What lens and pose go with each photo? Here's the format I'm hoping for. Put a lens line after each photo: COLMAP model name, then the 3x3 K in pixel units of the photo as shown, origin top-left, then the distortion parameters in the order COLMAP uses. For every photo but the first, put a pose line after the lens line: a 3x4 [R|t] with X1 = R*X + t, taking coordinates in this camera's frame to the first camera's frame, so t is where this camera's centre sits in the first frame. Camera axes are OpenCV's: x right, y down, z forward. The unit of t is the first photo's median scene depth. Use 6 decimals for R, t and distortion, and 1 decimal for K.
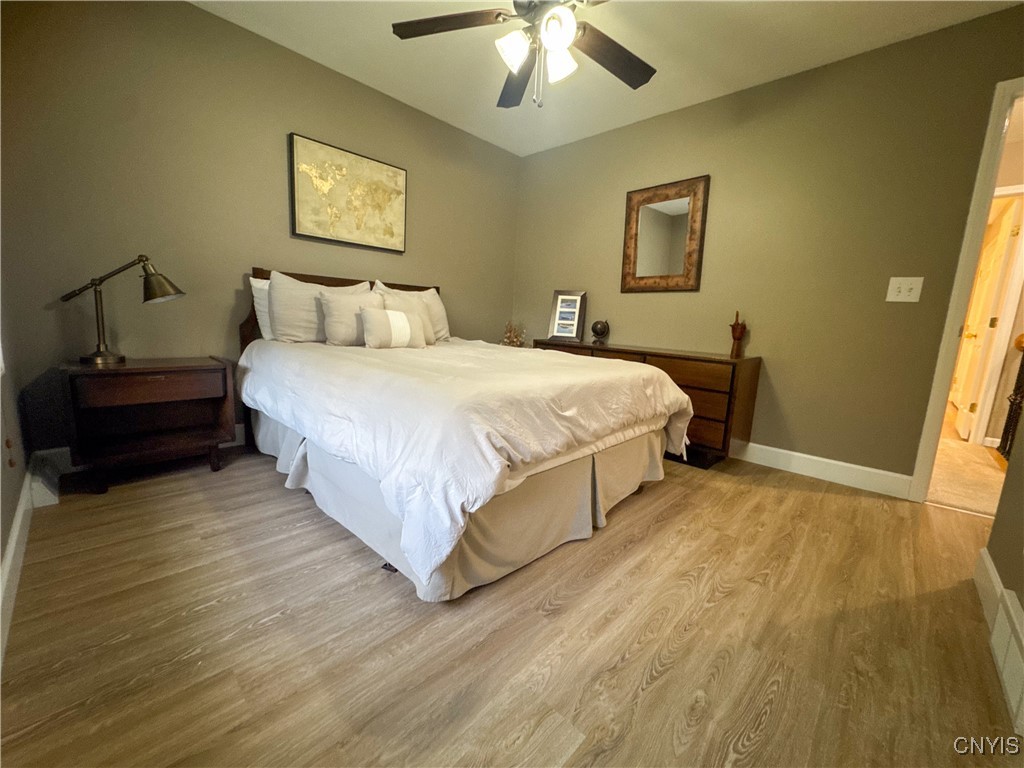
lens RADIAL K [[409.7, 0, 518.1], [0, 409.7, 383.0], [0, 0, 1]] dist [-0.001311, 0.000288]
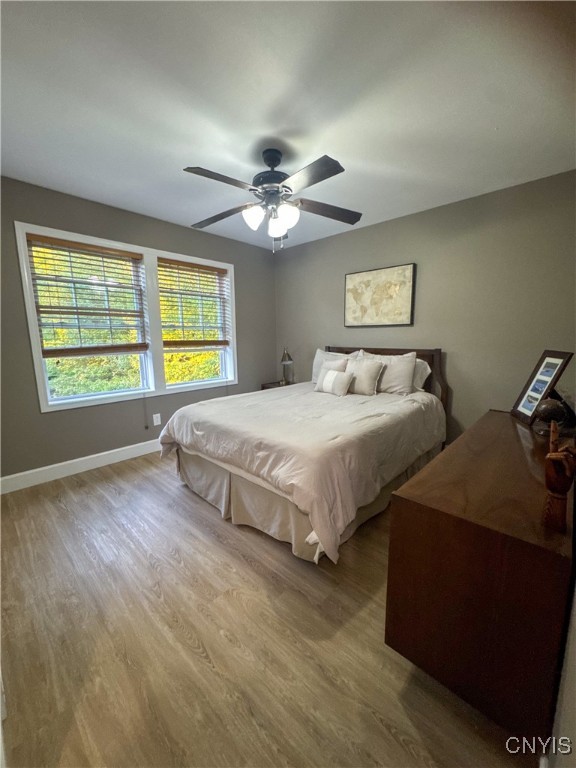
lens RADIAL K [[307.3, 0, 288.0], [0, 307.3, 384.0], [0, 0, 1]] dist [-0.001311, 0.000288]
pose [[0.000848, 0.110555, -0.993870, 1.282714], [-0.148510, 0.982863, 0.109203, -0.317706], [0.988911, 0.147507, 0.017252, 1.096207]]
